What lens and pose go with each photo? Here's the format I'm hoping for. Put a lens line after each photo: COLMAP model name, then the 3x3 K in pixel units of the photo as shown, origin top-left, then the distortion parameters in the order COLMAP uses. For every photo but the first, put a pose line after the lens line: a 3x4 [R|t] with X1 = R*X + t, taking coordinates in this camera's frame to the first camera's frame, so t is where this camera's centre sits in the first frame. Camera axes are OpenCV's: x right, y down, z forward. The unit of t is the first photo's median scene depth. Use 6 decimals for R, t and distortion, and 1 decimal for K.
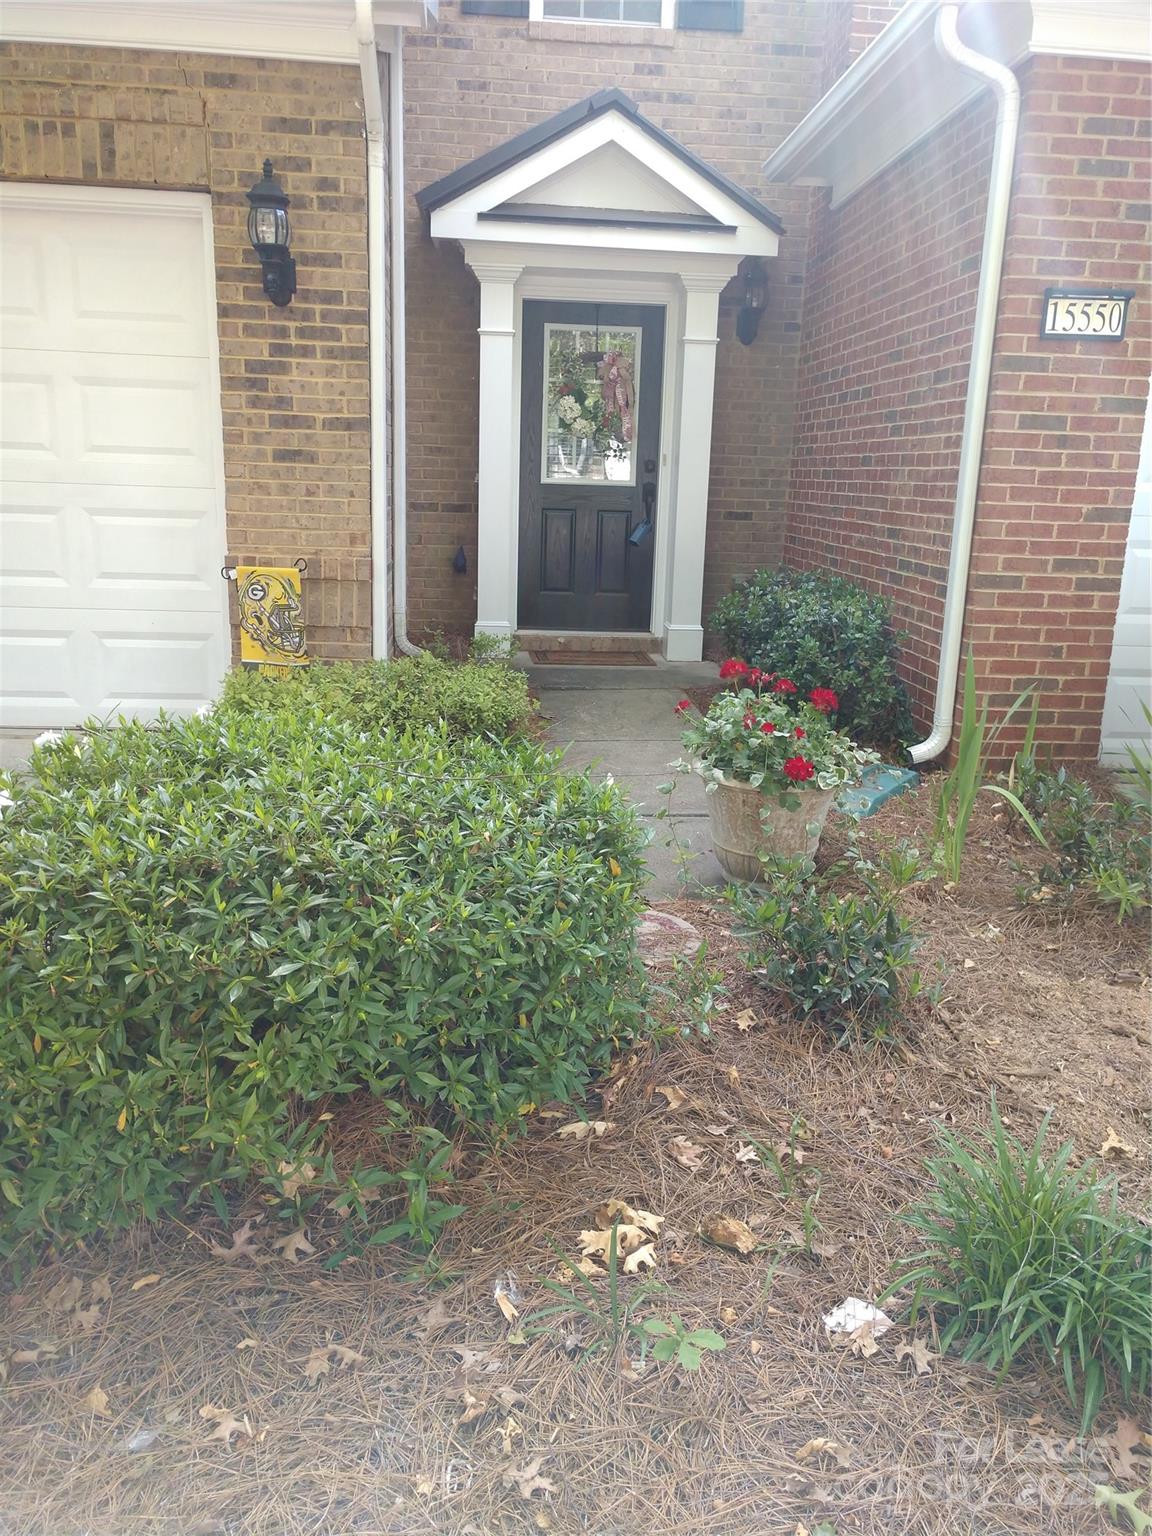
lens RADIAL K [[1166.7, 0, 576.4], [0, 1166.7, 771.4], [0, 0, 1]] dist [0.013147, 0.005425]
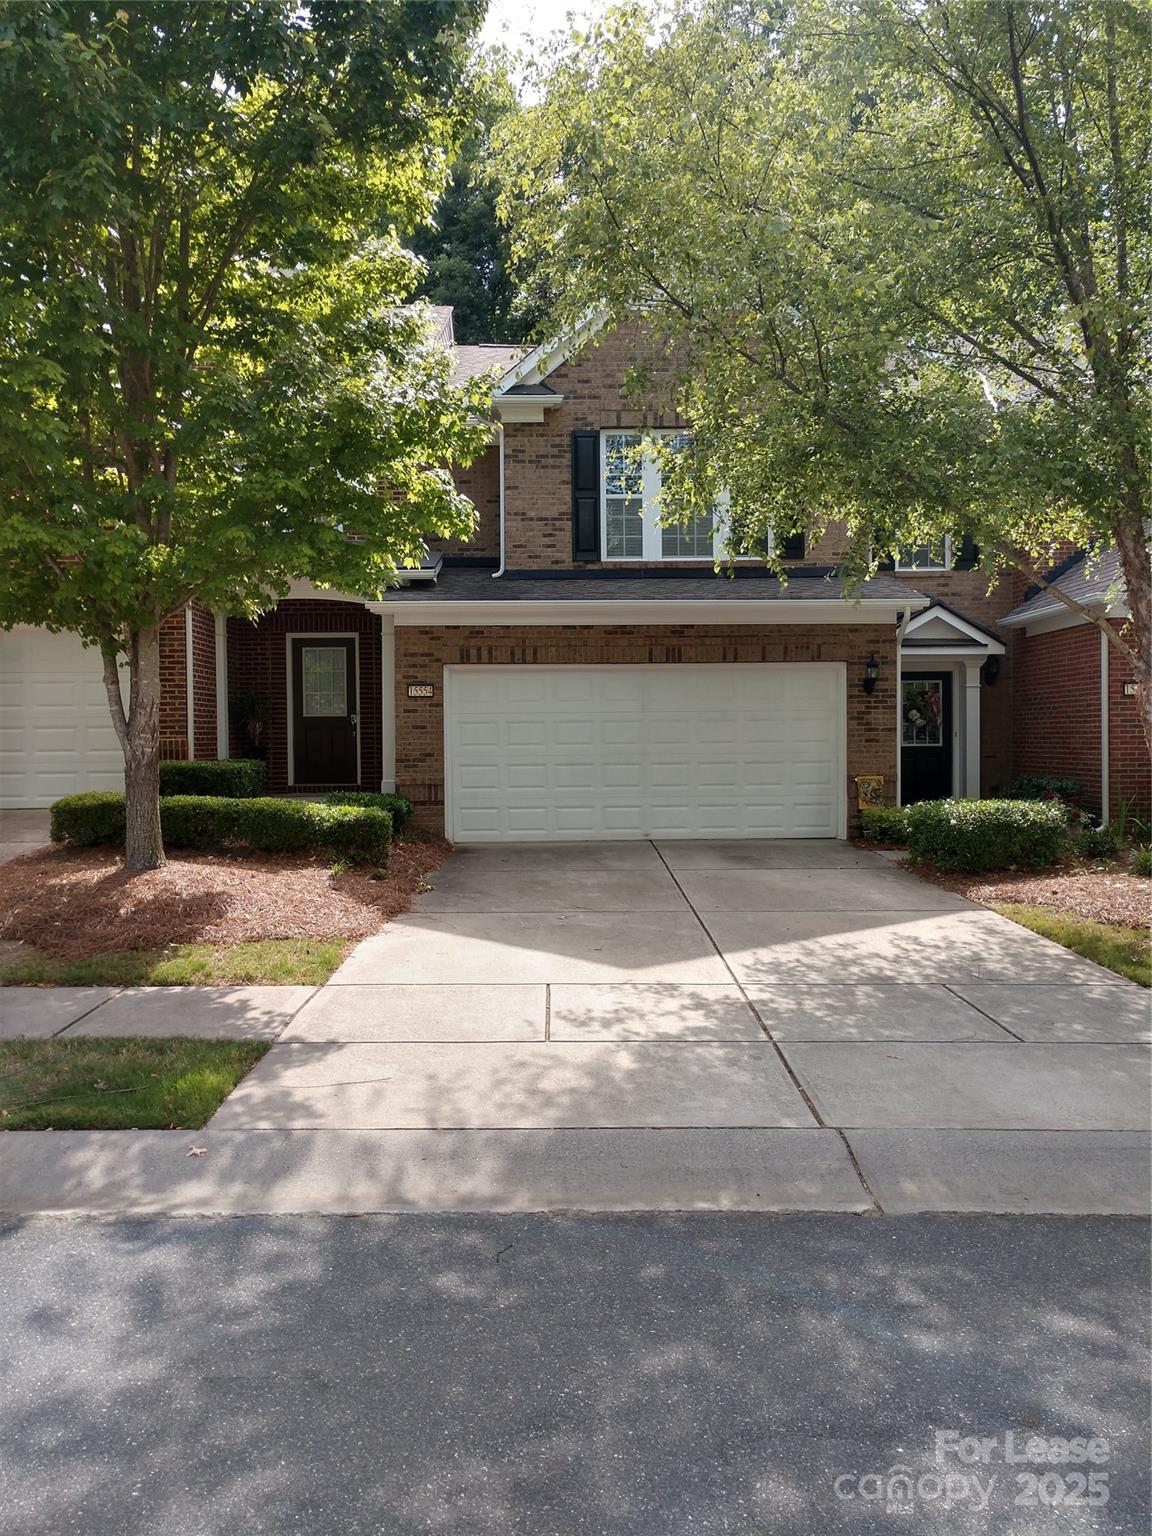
lens RADIAL K [[1166.7, 0, 573.9], [0, 1166.7, 761.4], [0, 0, 1]] dist [0.013147, 0.005425]
pose [[0.997267, -0.040026, -0.062101, -0.837928], [0.024610, 0.972500, -0.231601, 0.467831], [0.069664, 0.229440, 0.970827, -1.994977]]
